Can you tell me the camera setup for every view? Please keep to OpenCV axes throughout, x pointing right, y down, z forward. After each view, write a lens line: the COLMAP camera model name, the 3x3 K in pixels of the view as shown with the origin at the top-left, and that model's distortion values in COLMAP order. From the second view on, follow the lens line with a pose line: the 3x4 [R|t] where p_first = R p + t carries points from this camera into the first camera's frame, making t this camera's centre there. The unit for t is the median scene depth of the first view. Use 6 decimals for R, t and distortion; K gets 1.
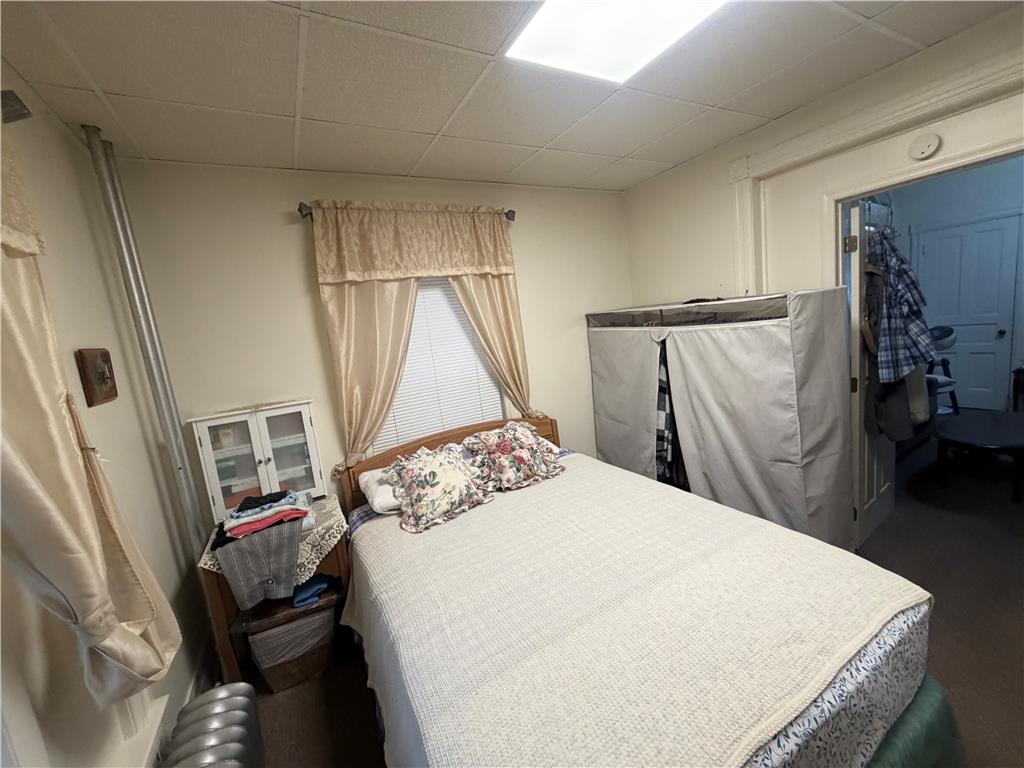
lens RADIAL K [[410.8, 0, 508.9], [0, 410.8, 384.0], [0, 0, 1]] dist [-0.002448, -0.000660]
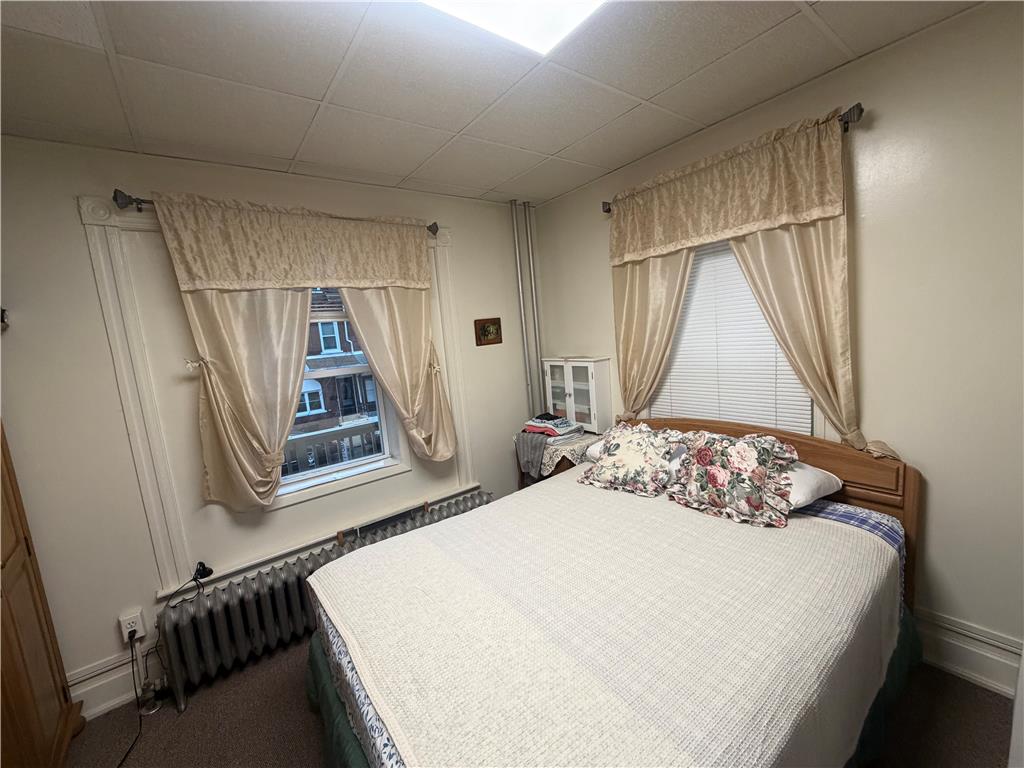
lens RADIAL K [[410.8, 0, 506.6], [0, 410.8, 384.2], [0, 0, 1]] dist [-0.002448, -0.000660]
pose [[0.138049, 0.228254, -0.963765, 0.779275], [-0.066279, 0.973029, 0.220955, -0.159511], [0.988205, 0.033375, 0.149454, 0.539324]]
